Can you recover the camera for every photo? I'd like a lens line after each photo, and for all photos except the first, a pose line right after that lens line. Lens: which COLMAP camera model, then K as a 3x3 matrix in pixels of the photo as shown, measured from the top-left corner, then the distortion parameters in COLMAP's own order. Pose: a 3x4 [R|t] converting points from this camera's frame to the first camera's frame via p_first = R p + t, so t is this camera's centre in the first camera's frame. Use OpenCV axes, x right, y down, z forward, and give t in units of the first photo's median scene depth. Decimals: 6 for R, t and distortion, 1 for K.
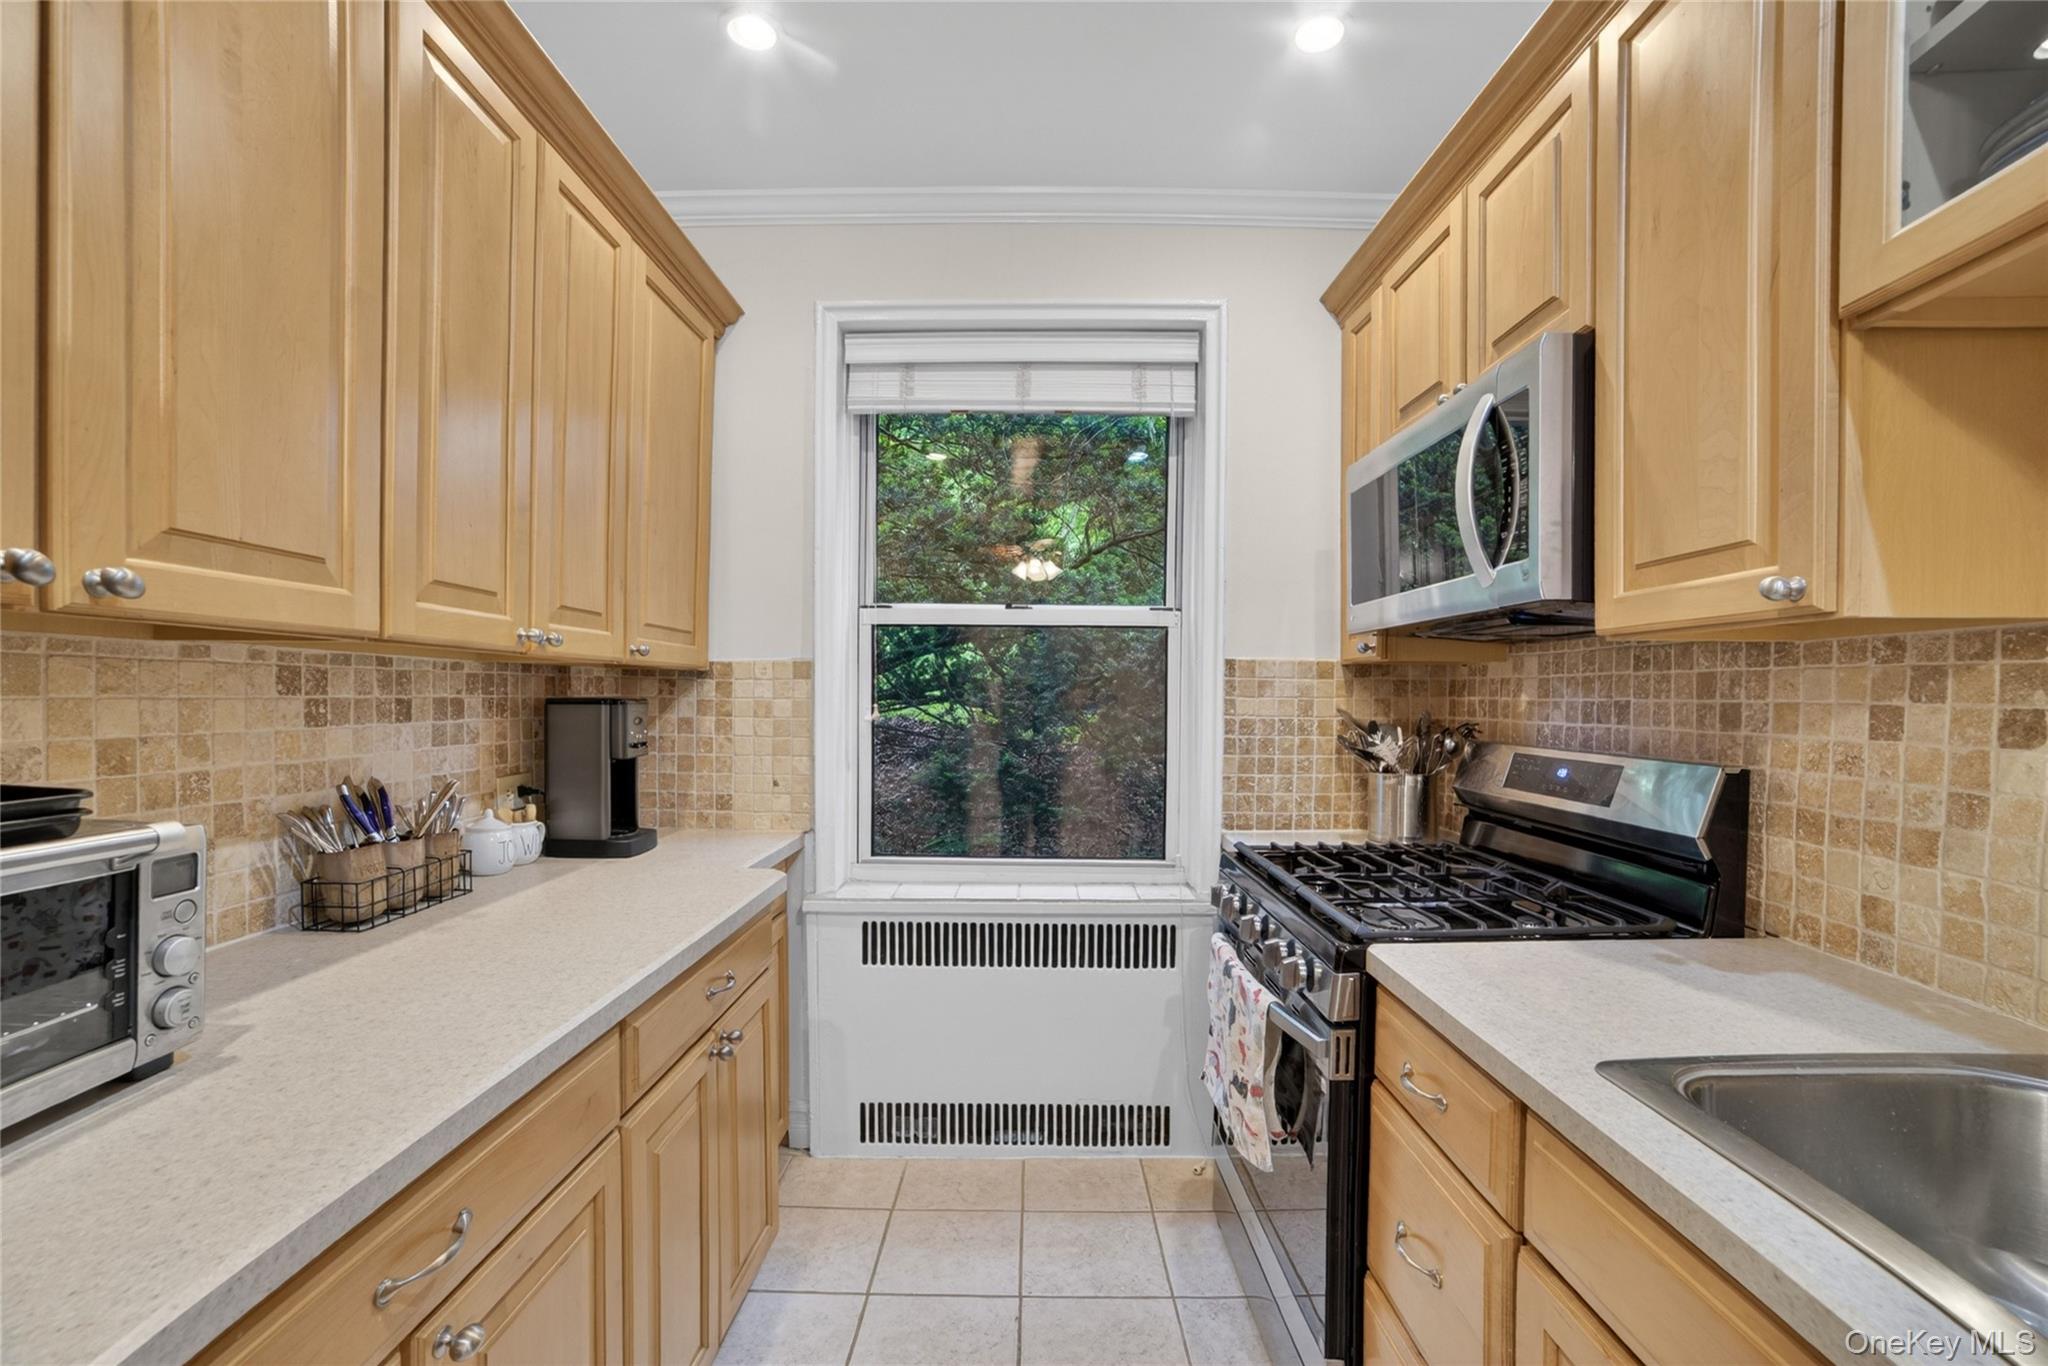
lens RADIAL K [[875.5, 0, 1027.3], [0, 875.5, 715.3], [0, 0, 1]] dist [-0.112490, 0.030303]
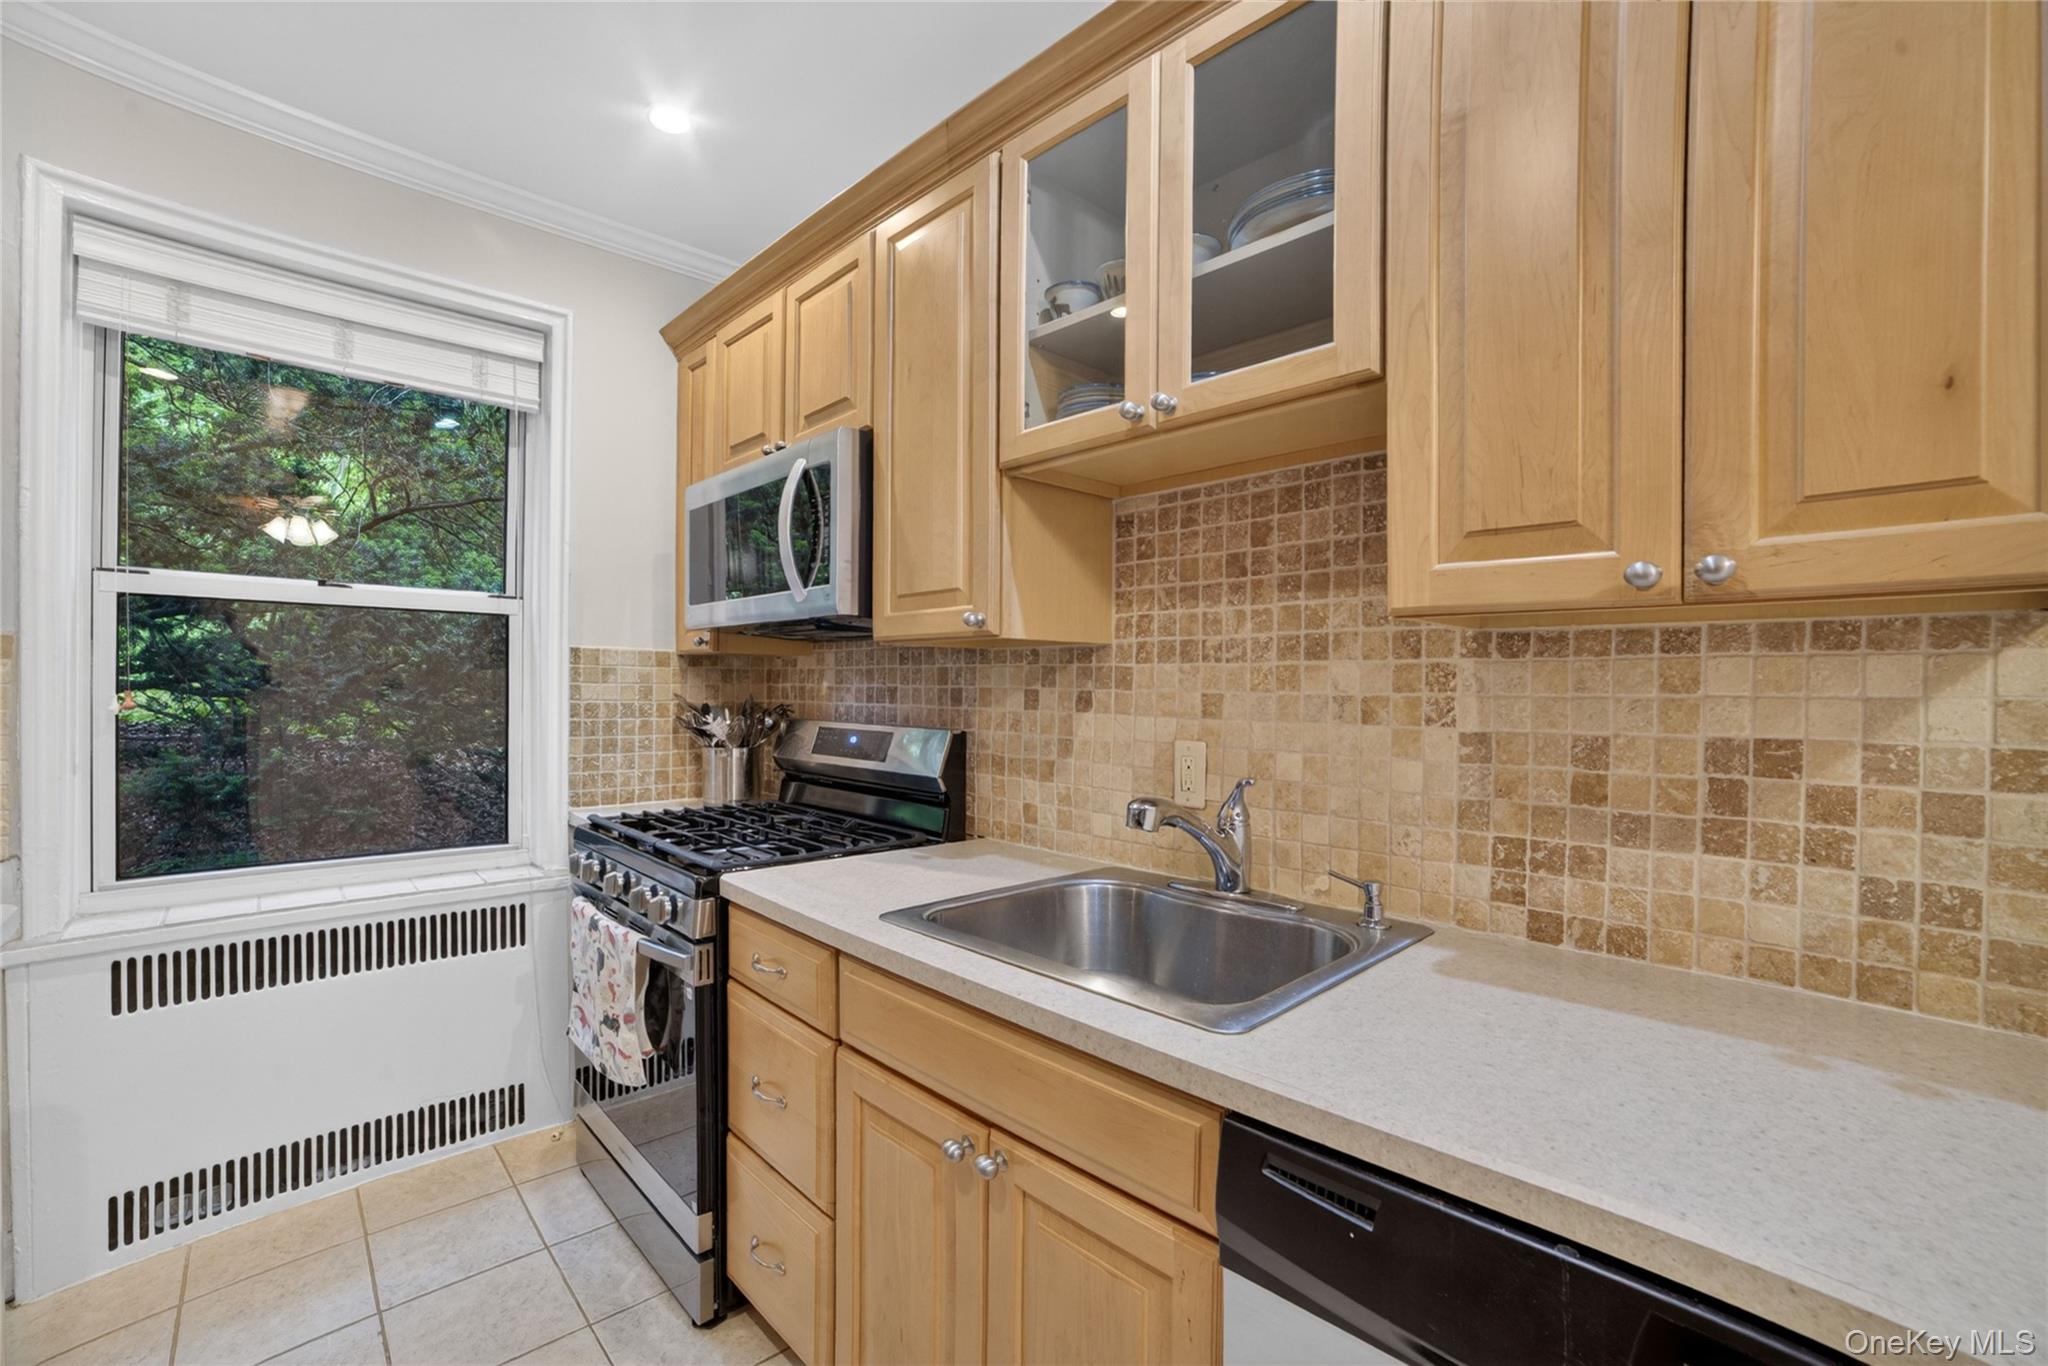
lens RADIAL K [[877.3, 0, 1025.9], [0, 877.3, 695.2], [0, 0, 1]] dist [-0.085882, 0.031535]
pose [[0.723770, -0.005582, 0.690018, -0.103624], [0.010615, 0.999939, -0.003045, 0.003124], [-0.689959, 0.009528, 0.723786, -0.166435]]
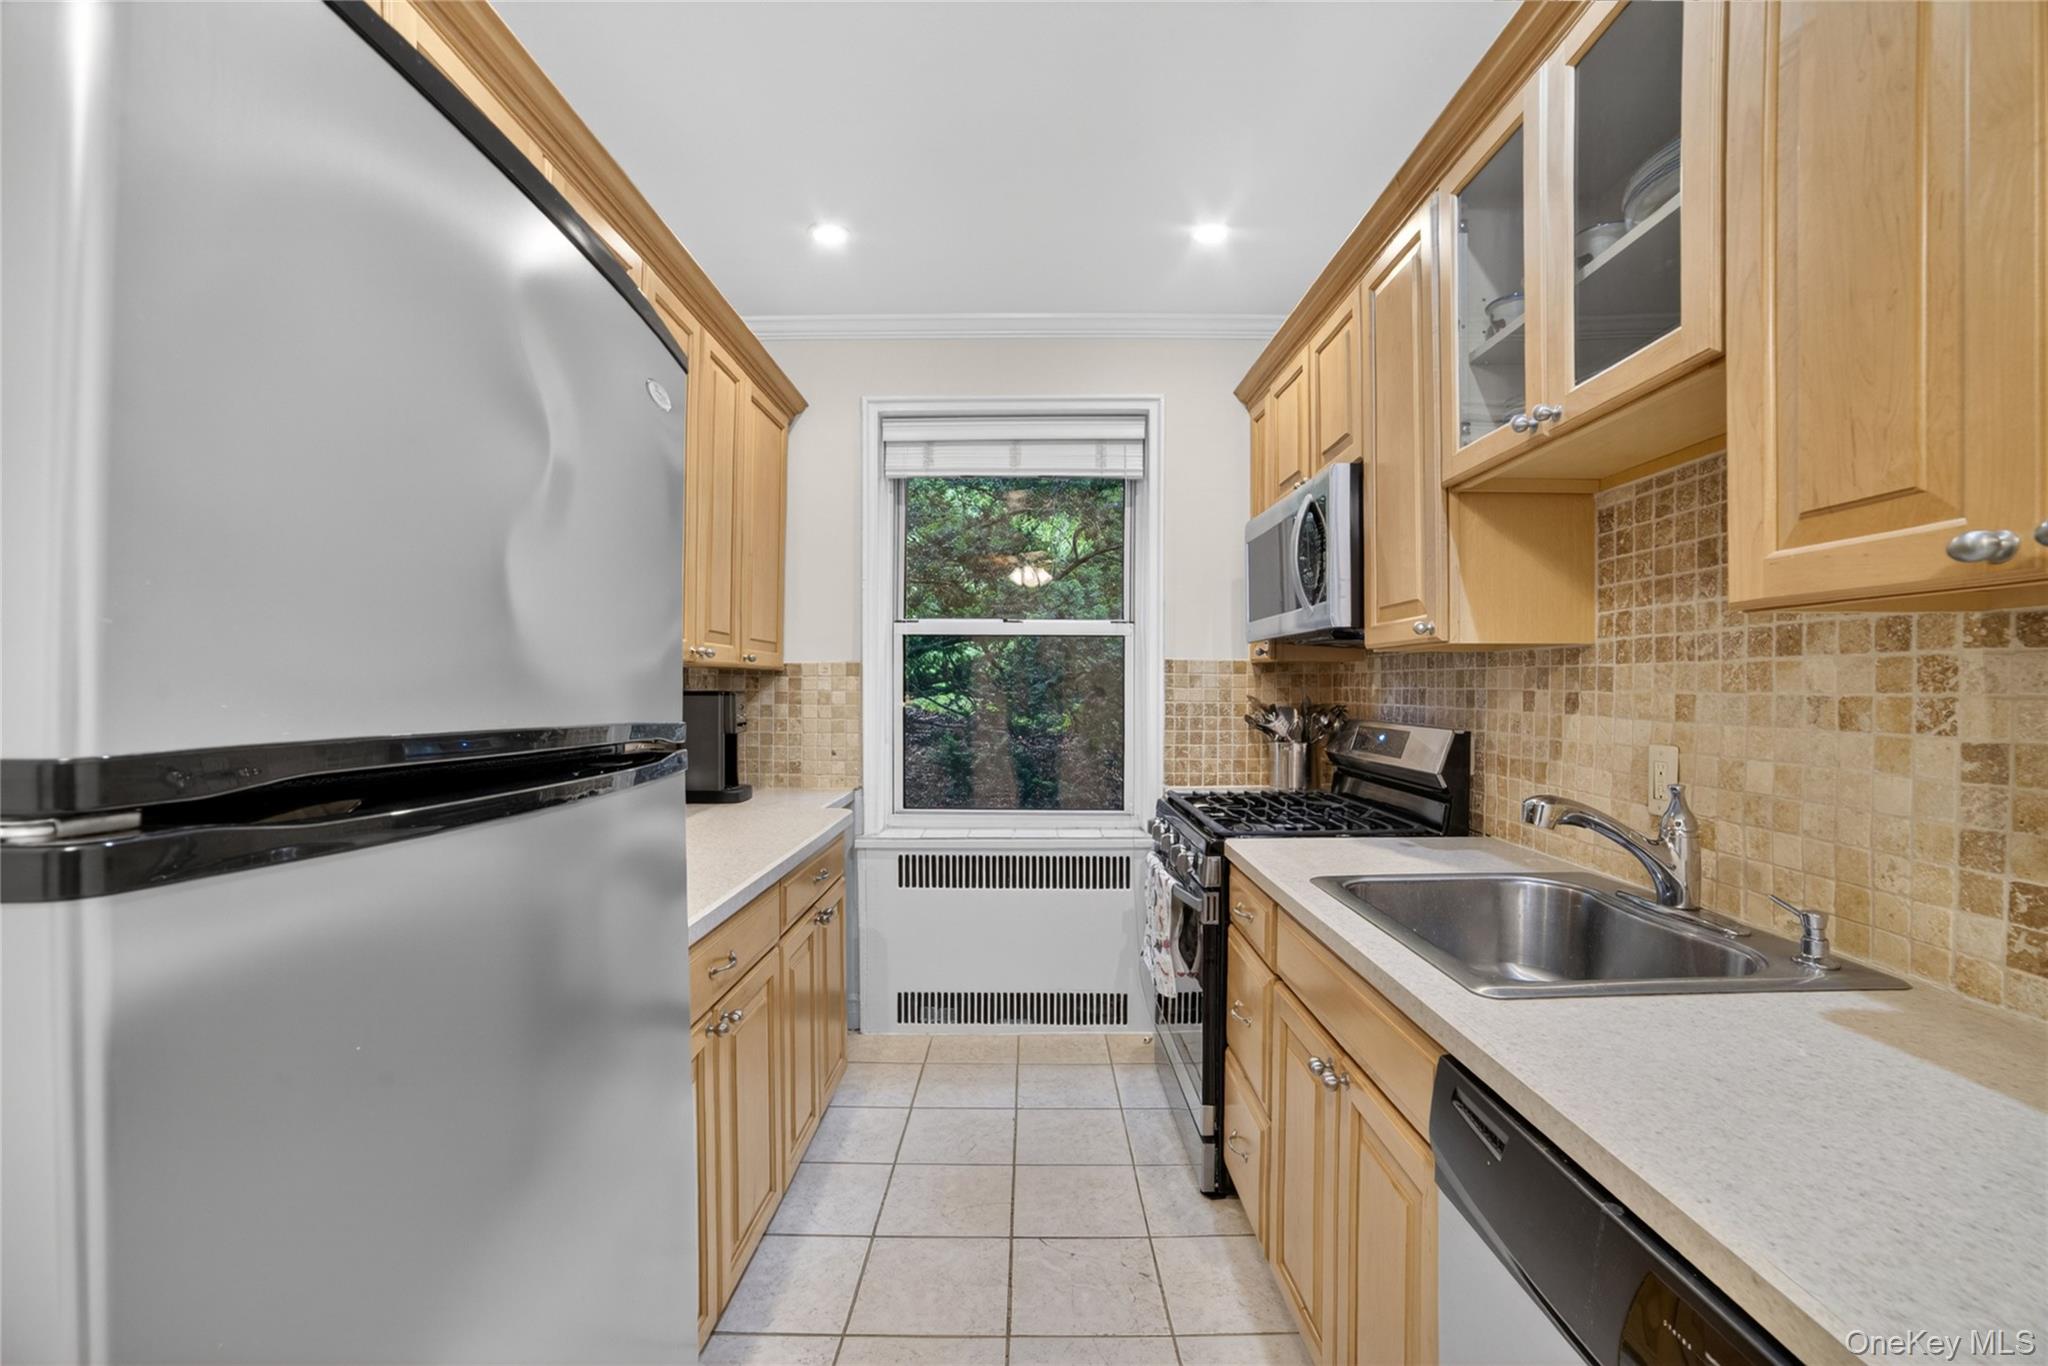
lens RADIAL K [[881.6, 0, 1027.3], [0, 881.6, 693.2], [0, 0, 1]] dist [-0.136845, 0.105819]
pose [[0.999984, -0.005456, 0.001670, 0.010656], [0.005480, 0.999876, -0.014767, 0.007225], [-0.001589, 0.014776, 0.999890, -0.404154]]
